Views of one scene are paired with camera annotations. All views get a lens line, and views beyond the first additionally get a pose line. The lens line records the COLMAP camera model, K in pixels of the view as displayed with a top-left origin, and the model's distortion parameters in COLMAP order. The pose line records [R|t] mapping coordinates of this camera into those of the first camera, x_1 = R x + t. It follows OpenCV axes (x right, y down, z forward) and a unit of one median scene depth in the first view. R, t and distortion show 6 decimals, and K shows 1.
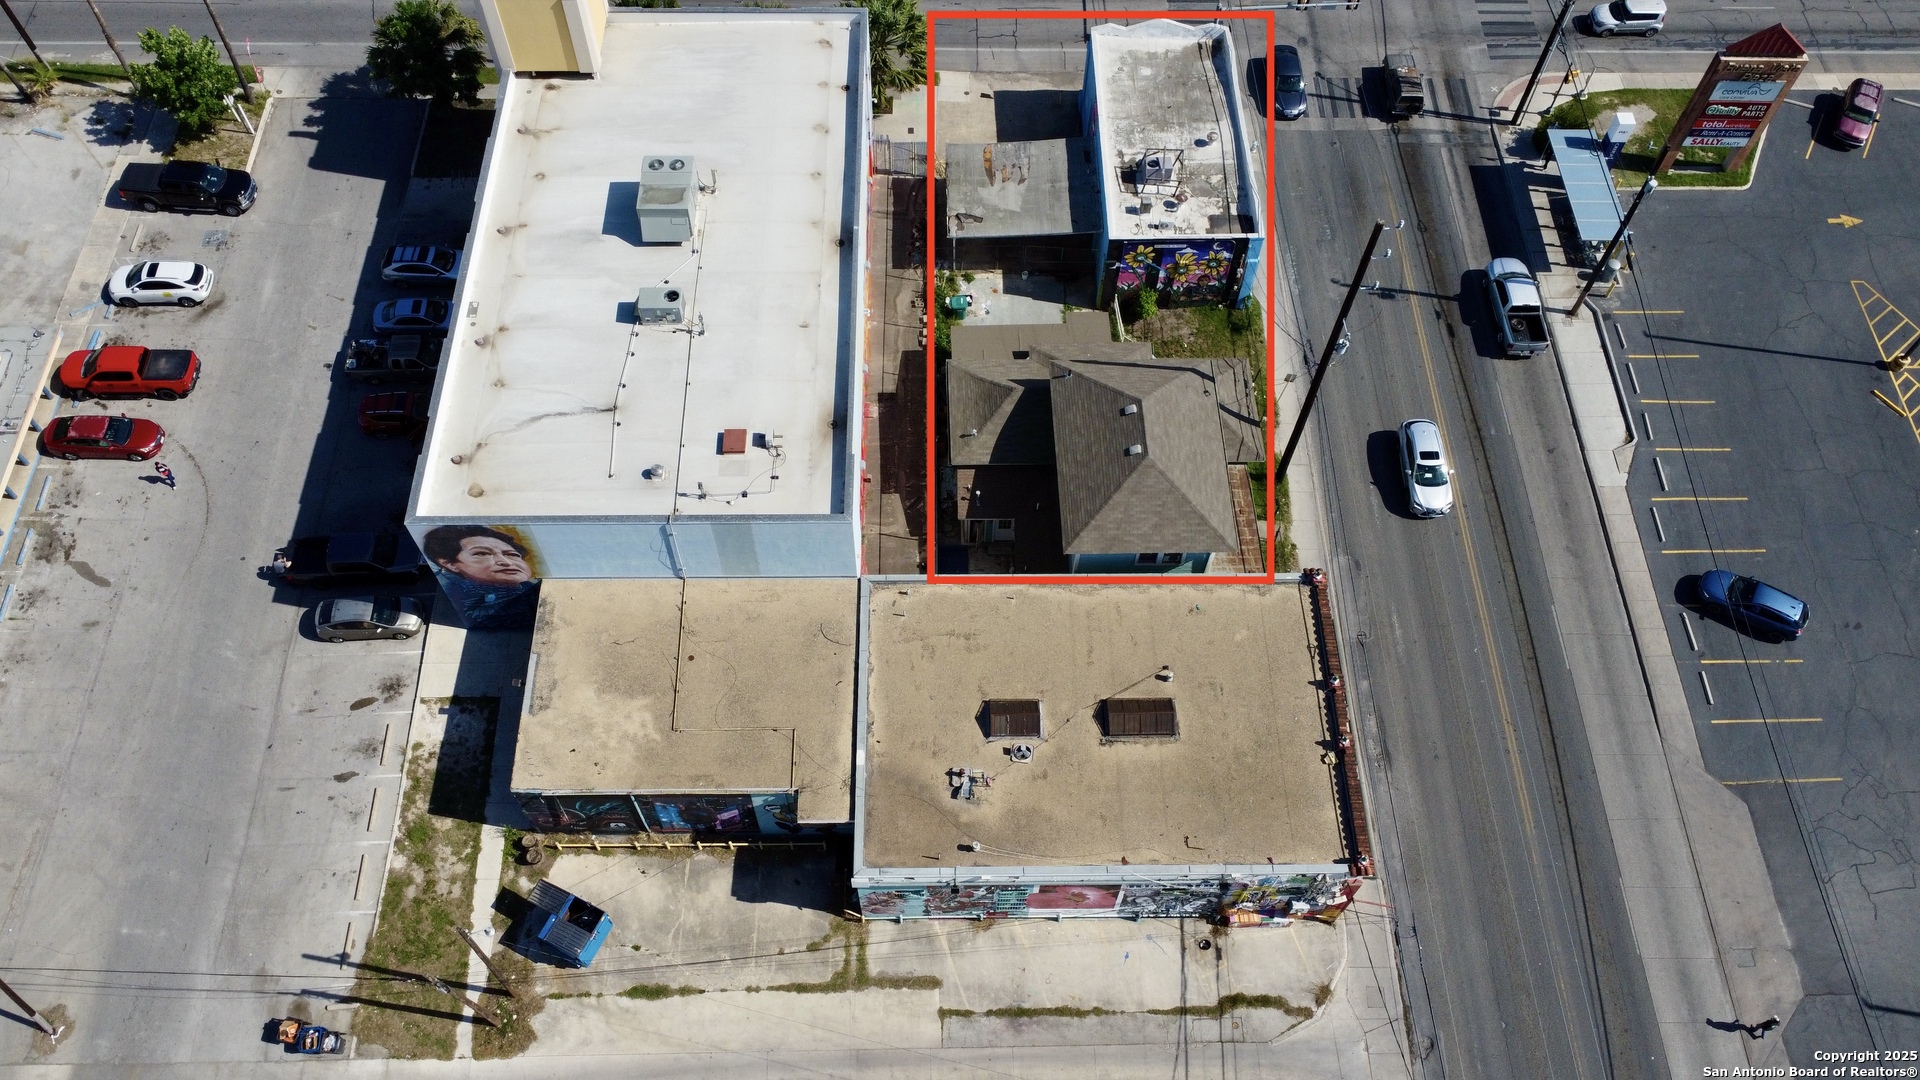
lens RADIAL K [[1431.6, 0, 955.4], [0, 1431.6, 553.9], [0, 0, 1]] dist [0.038619, -0.056125]
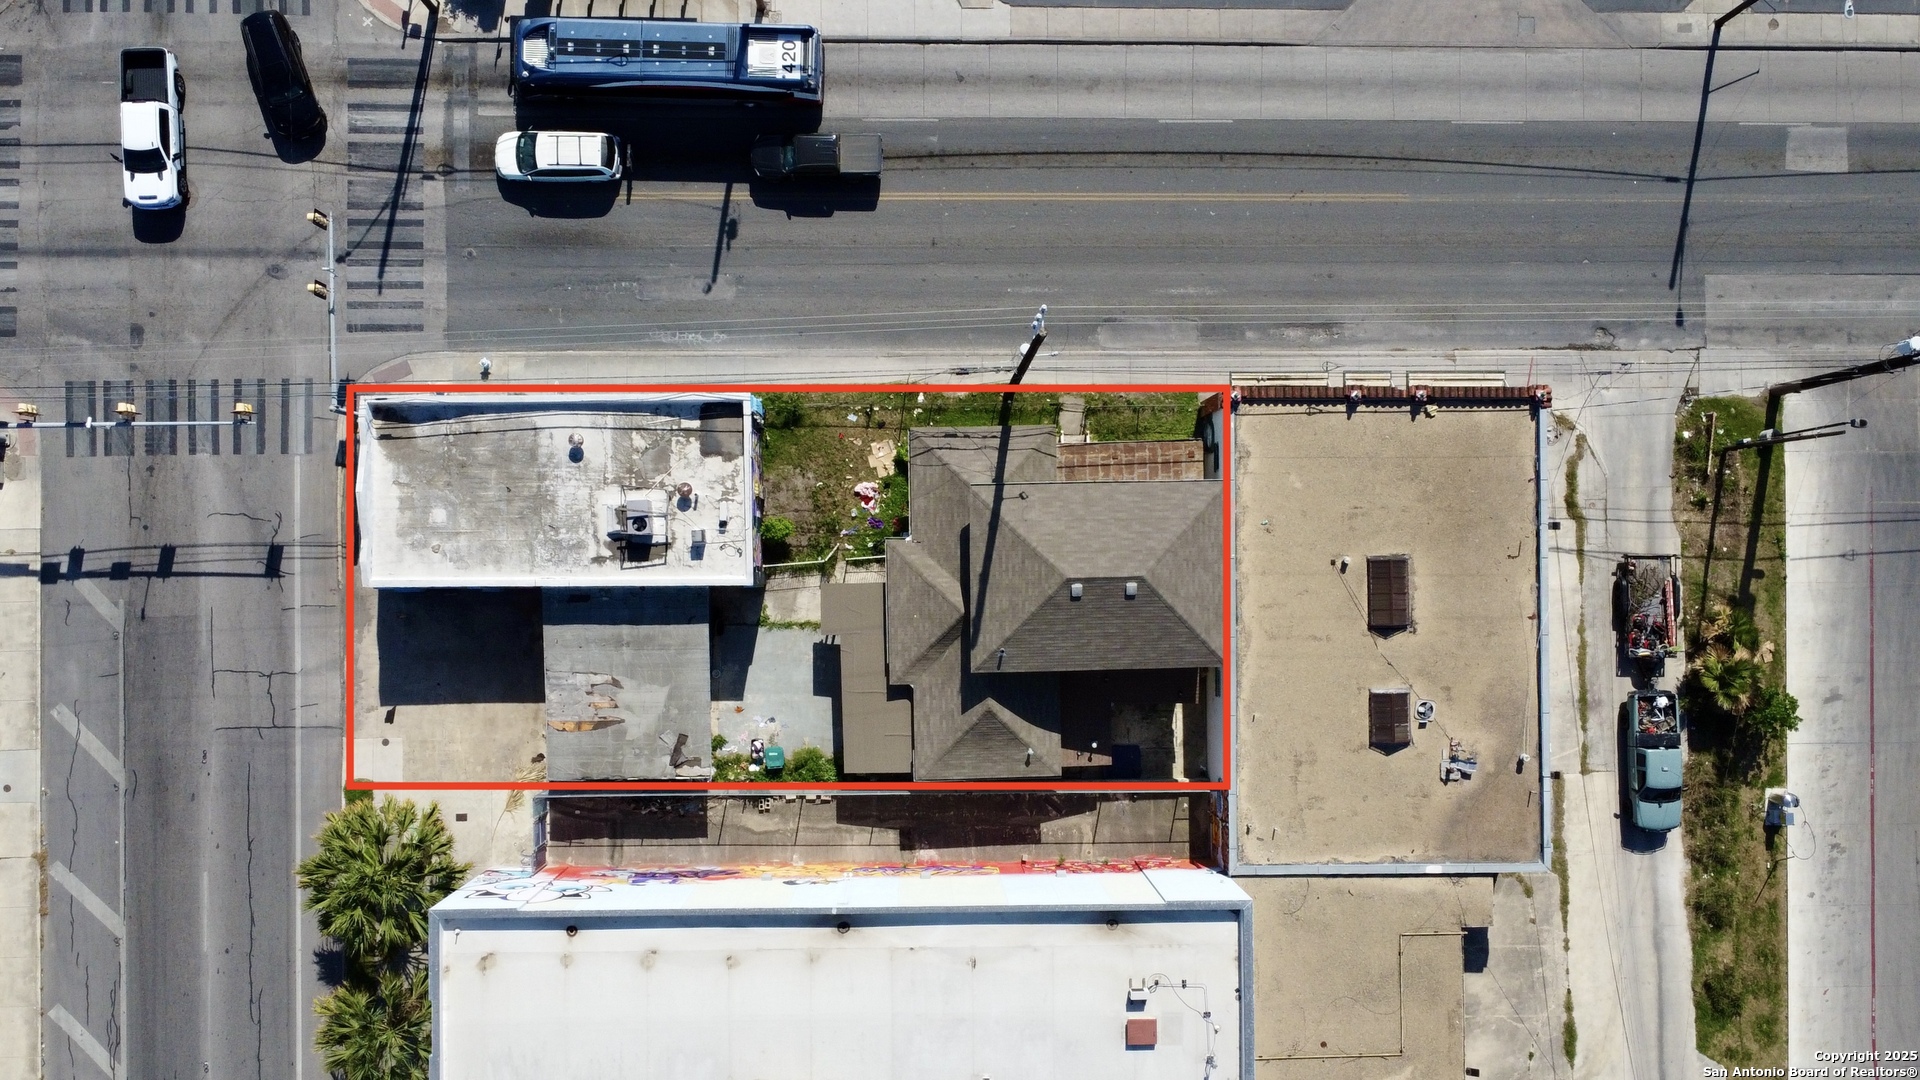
lens RADIAL K [[1679.7, 0, 954.4], [0, 1679.7, 550.9], [0, 0, 1]] dist [0.015861, -0.019186]
pose [[0.005916, -0.999982, -0.001373, 0.152254], [0.844750, 0.004263, 0.535144, -0.748479], [-0.535128, -0.004326, 0.844760, 0.160430]]
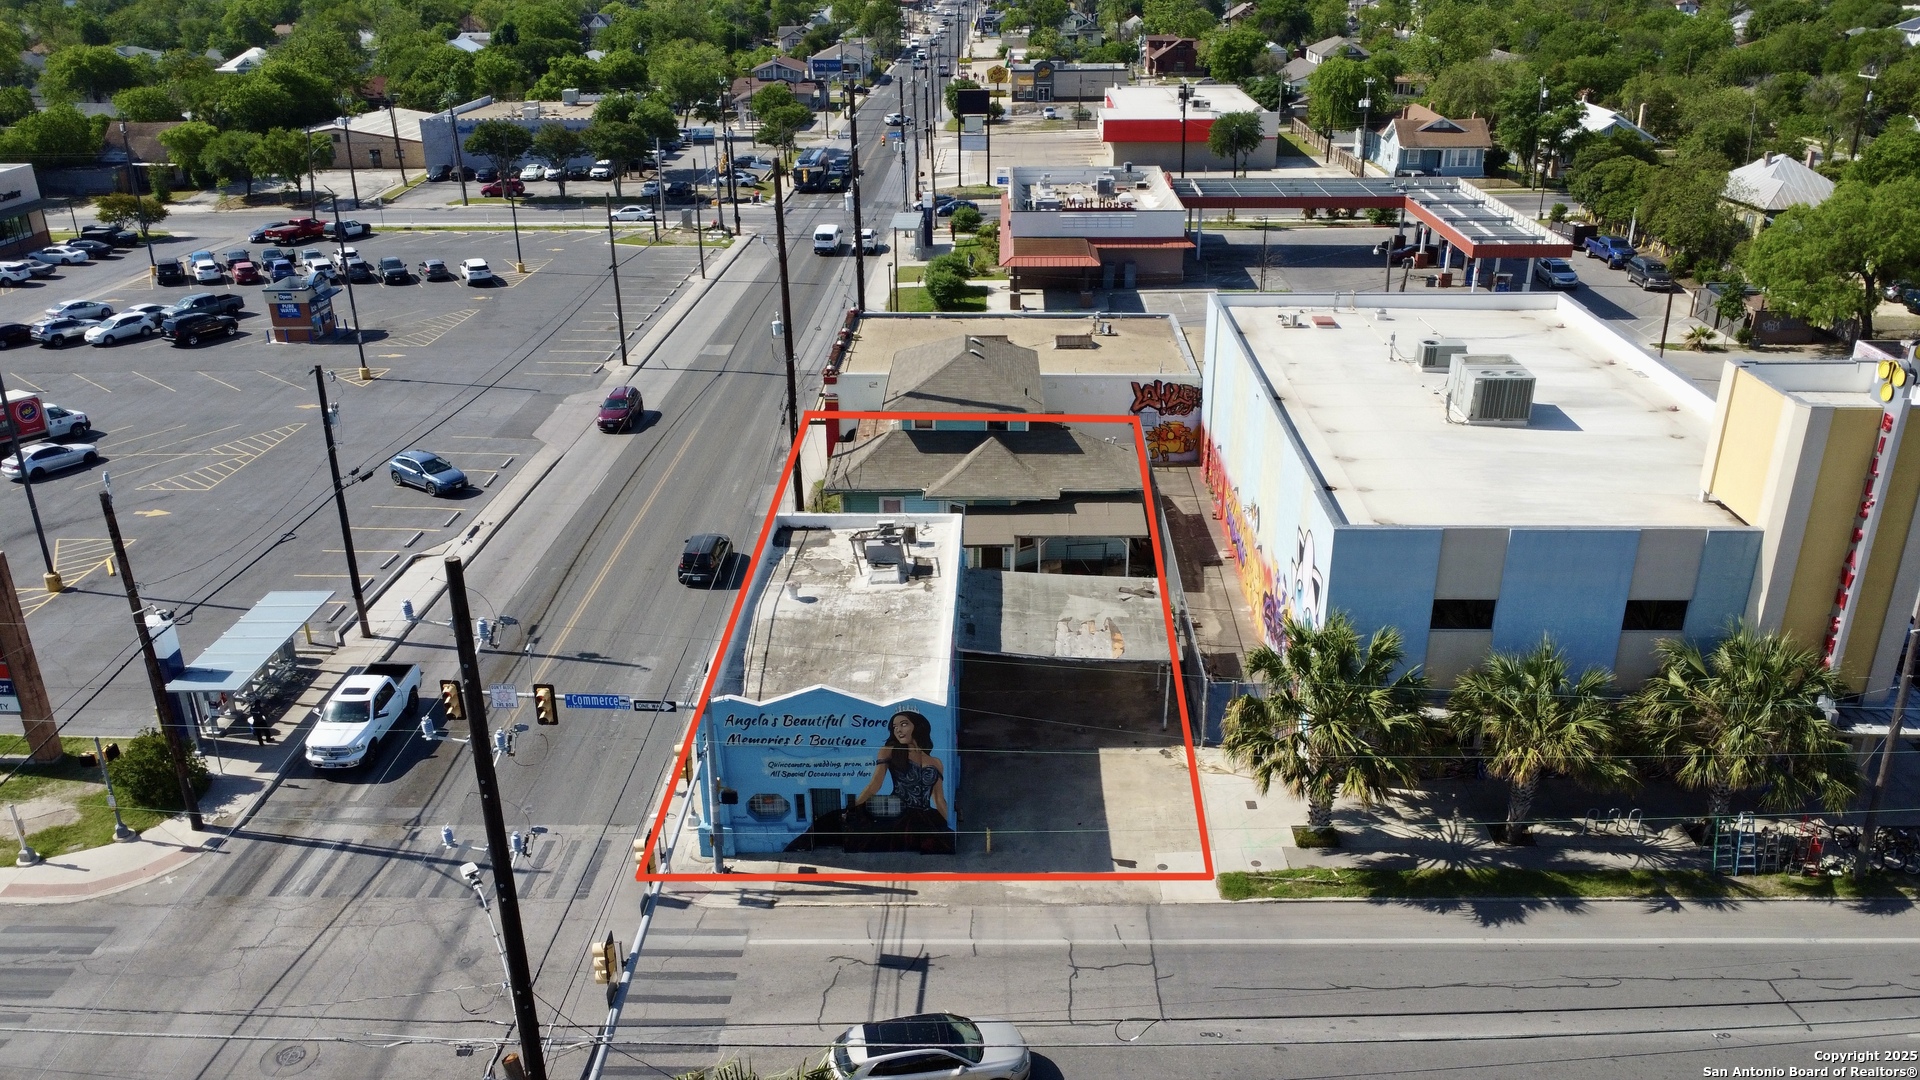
lens RADIAL K [[1431.6, 0, 949.6], [0, 1431.6, 554.7], [0, 0, 1]] dist [0.038619, -0.056125]
pose [[-0.998810, -0.020616, 0.044202, 0.092007], [0.041293, 0.124864, 0.991314, -1.209932], [-0.025956, 0.991960, -0.123864, 1.330520]]
